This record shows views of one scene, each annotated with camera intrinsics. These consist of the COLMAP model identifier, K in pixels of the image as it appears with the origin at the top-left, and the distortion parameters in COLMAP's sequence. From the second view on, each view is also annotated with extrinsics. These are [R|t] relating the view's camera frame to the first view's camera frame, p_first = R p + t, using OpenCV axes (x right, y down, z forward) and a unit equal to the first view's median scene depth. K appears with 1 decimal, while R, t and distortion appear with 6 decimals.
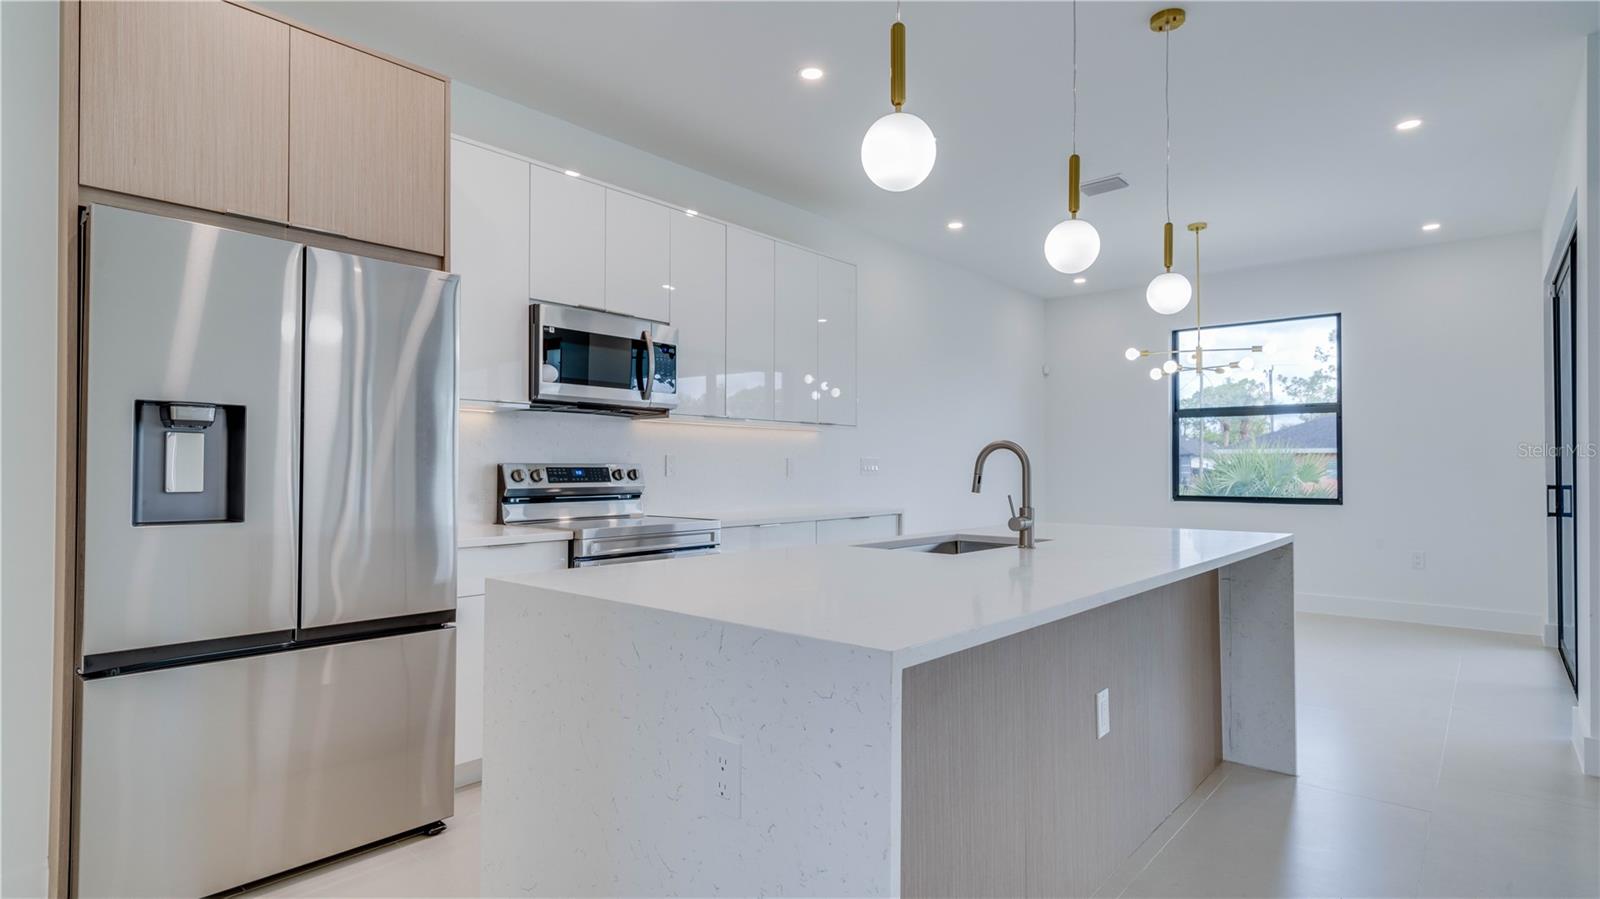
lens RADIAL K [[814.5, 0, 800.0], [0, 814.5, 449.5], [0, 0, 1]] dist [0.002478, 0.000612]
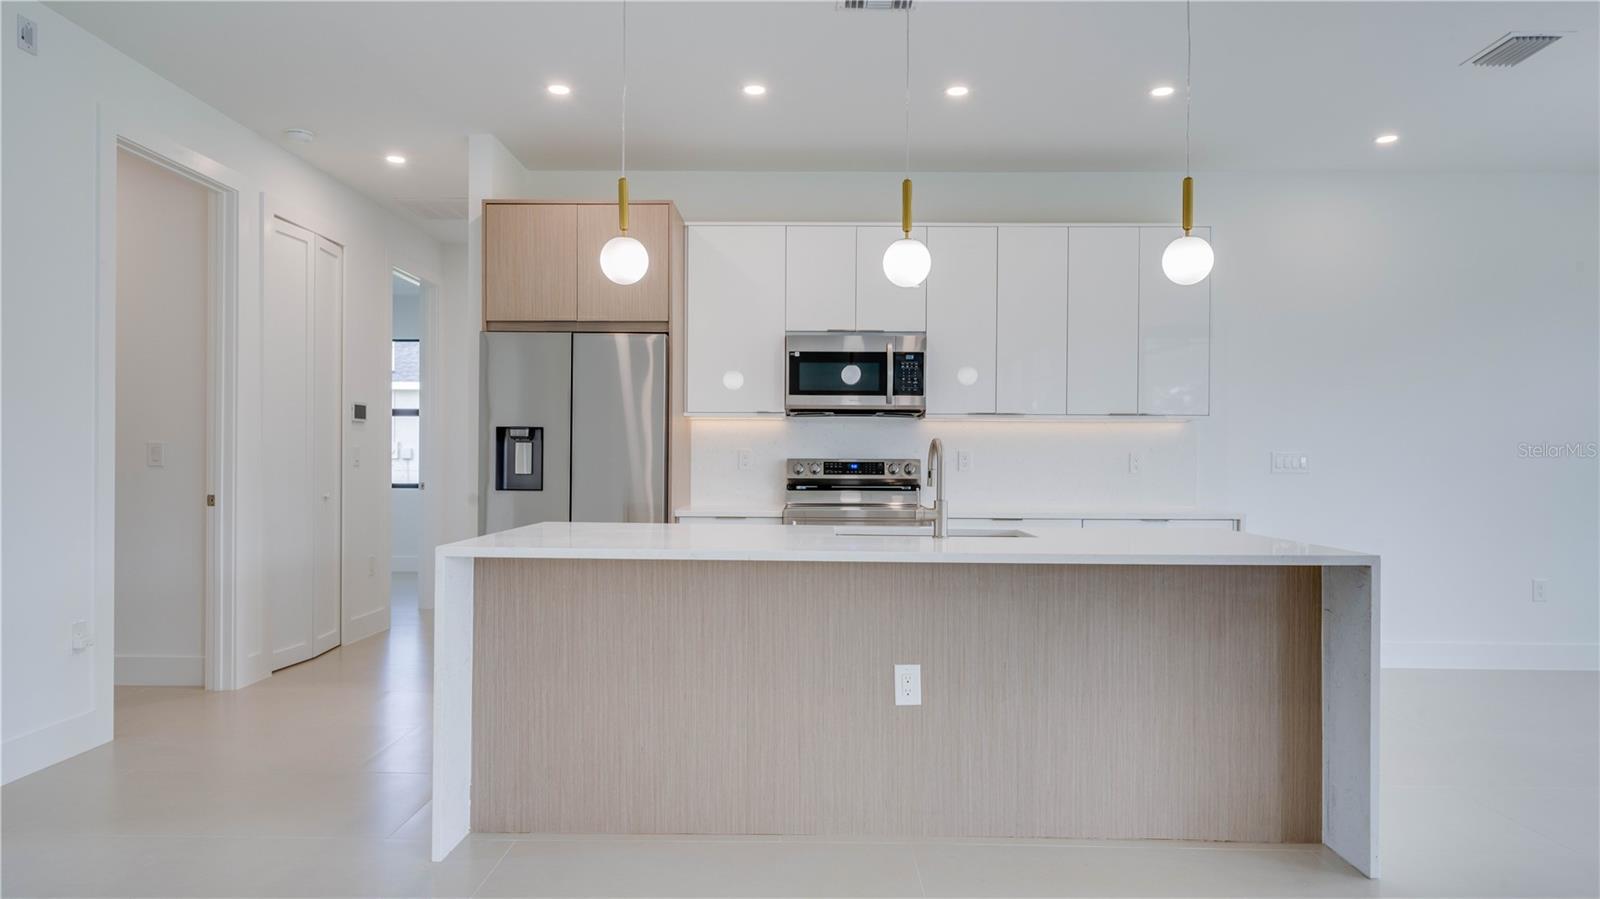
lens RADIAL K [[946.7, 0, 799.2], [0, 946.7, 470.2], [0, 0, 1]] dist [-0.002411, -0.000661]
pose [[0.643174, 0.010131, -0.765653, 0.790604], [0.012617, 0.999637, 0.023825, -0.000202], [0.765616, -0.024984, 0.642812, 0.042179]]
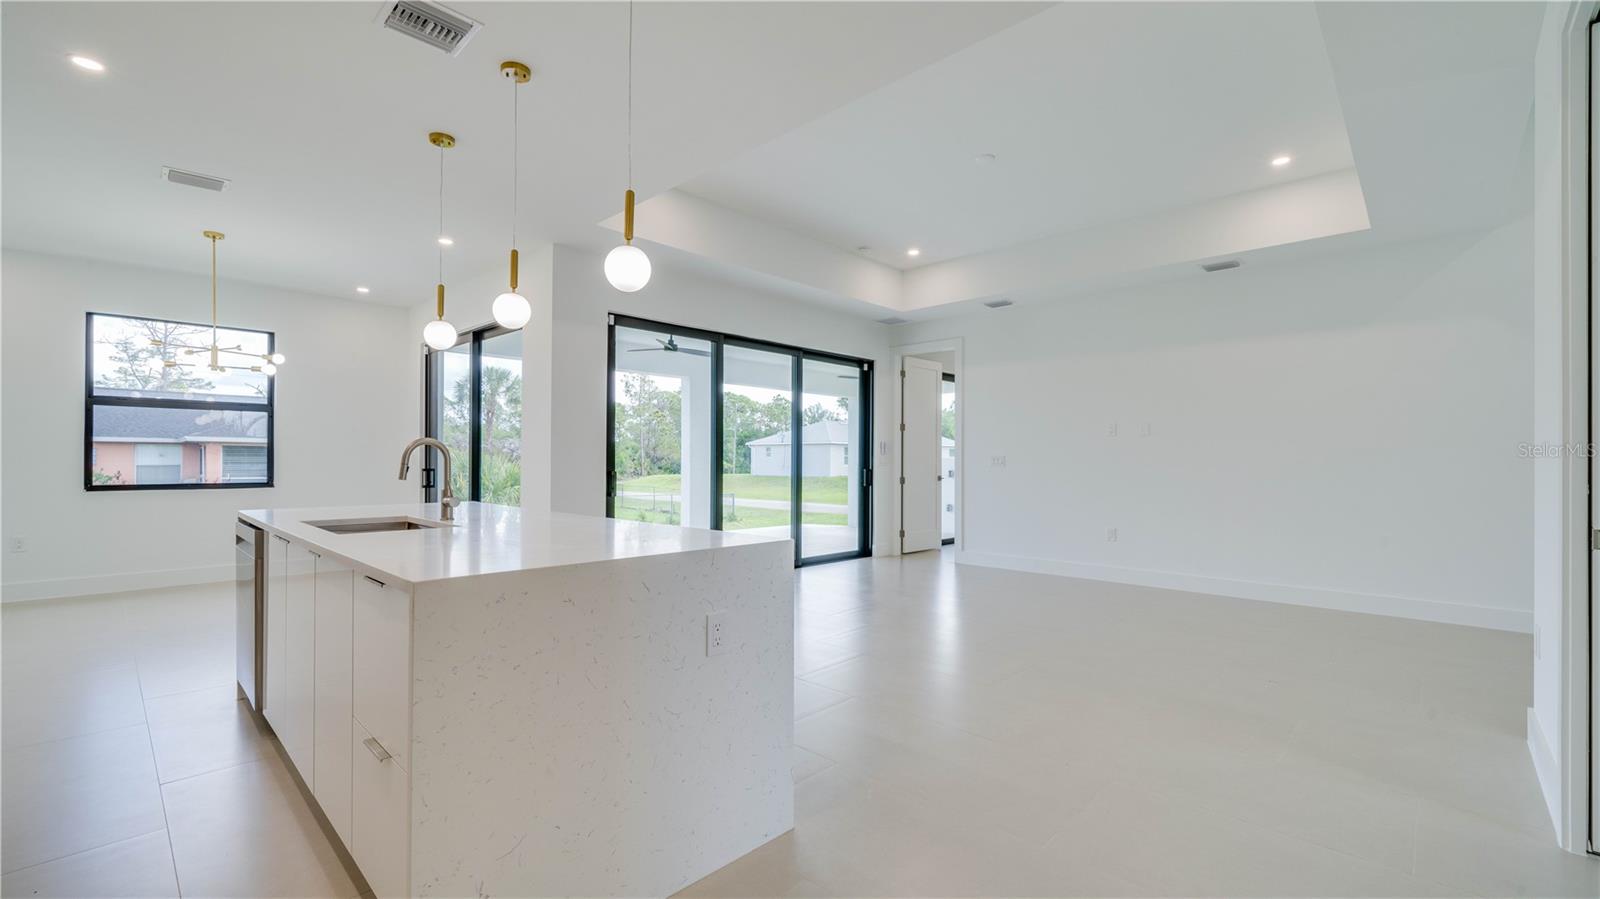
lens RADIAL K [[667.5, 0, 791.9], [0, 667.5, 458.6], [0, 0, 1]] dist [-0.000750, -0.000079]
pose [[0.054678, 0.001639, 0.998503, -0.554929], [-0.027828, 0.999613, -0.000117, 0.004179], [-0.998116, -0.027780, 0.054702, 0.275362]]
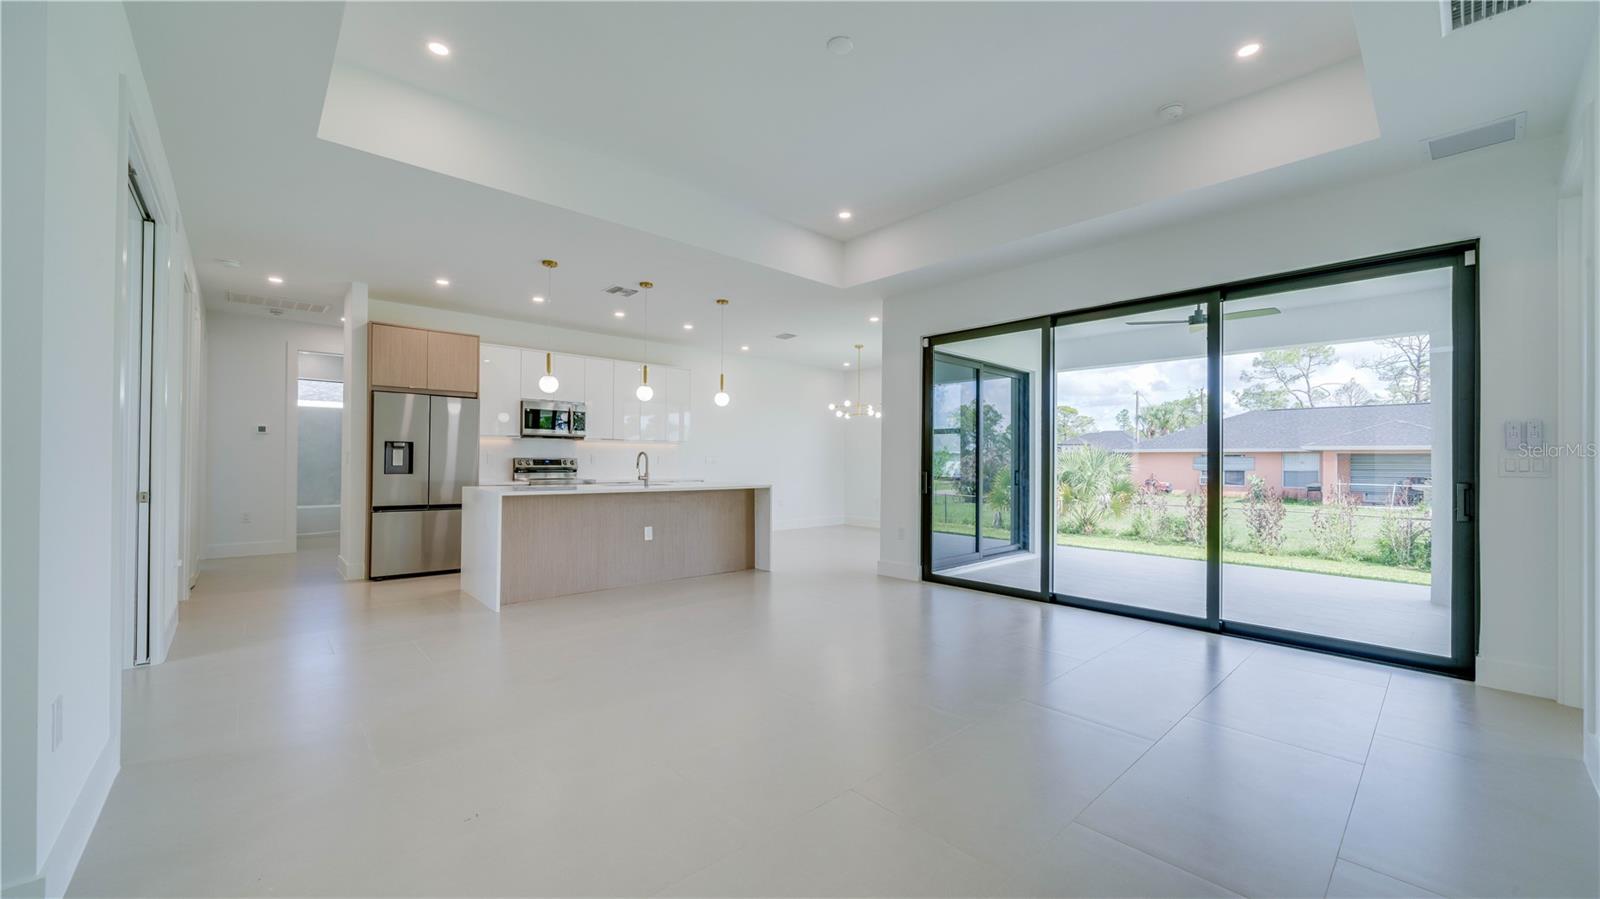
lens RADIAL K [[602.7, 0, 800.0], [0, 602.7, 449.5], [0, 0, 1]] dist [-0.000317, 0.000027]
pose [[0.993877, 0.002242, -0.110472, 0.793299], [-0.001883, 0.999993, 0.003358, -0.019097], [0.110479, -0.003130, 0.993874, -0.883408]]
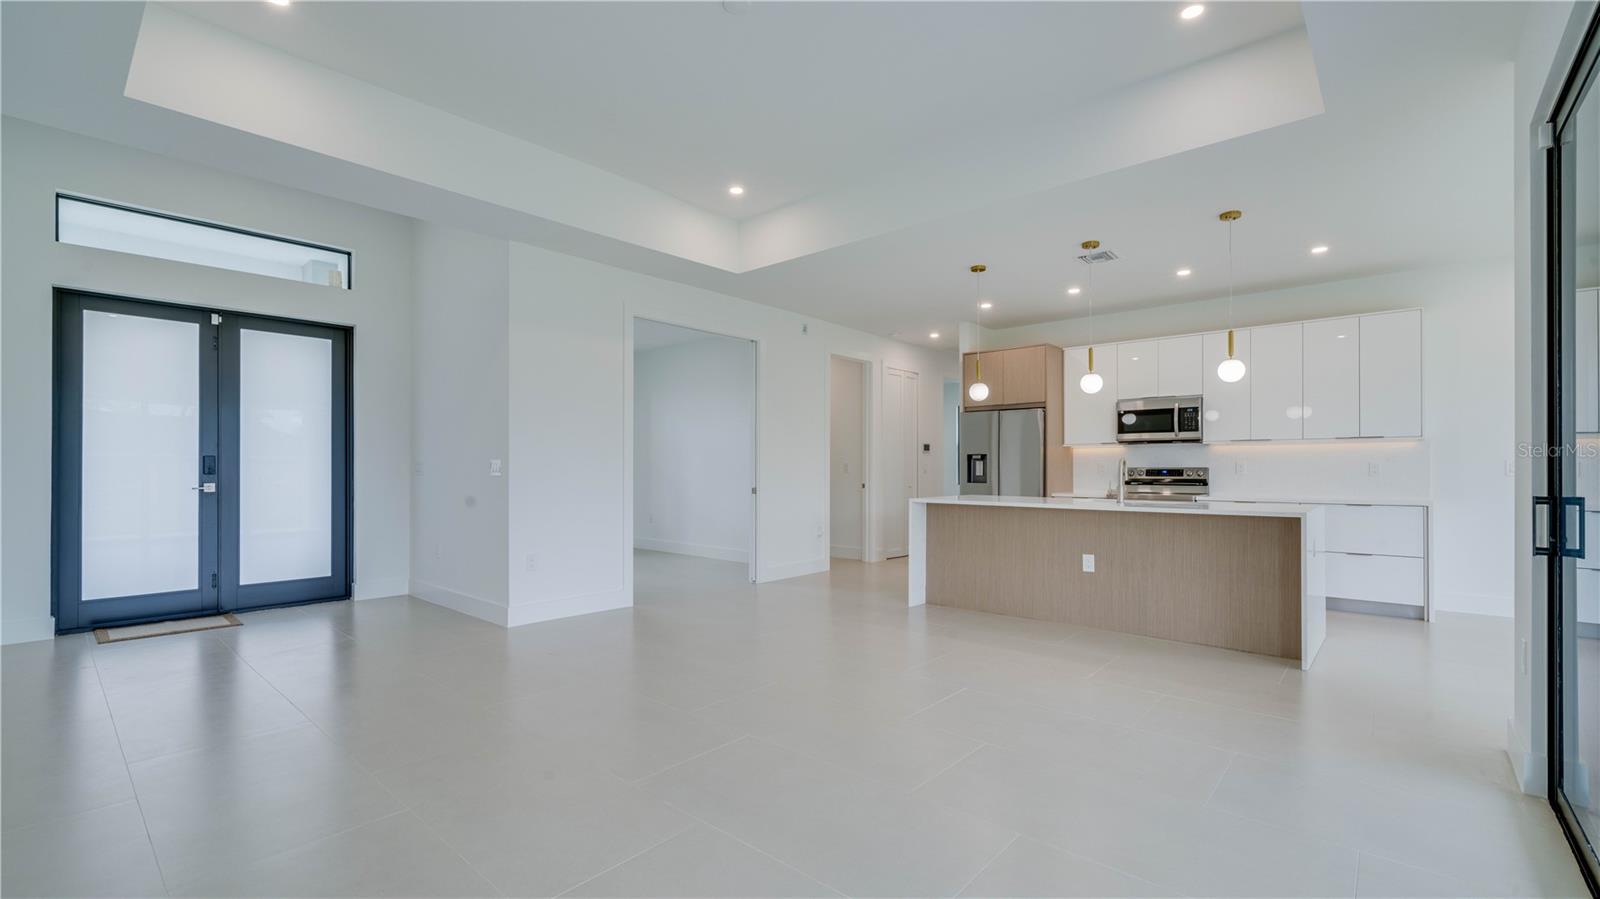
lens RADIAL K [[691.1, 0, 800.9], [0, 691.1, 463.1], [0, 0, 1]] dist [-0.000497, -0.000015]
pose [[-0.009468, -0.010666, -0.999898, 1.644149], [0.021761, 0.999704, -0.010870, 0.004895], [0.999718, -0.021861, -0.009234, 0.065708]]
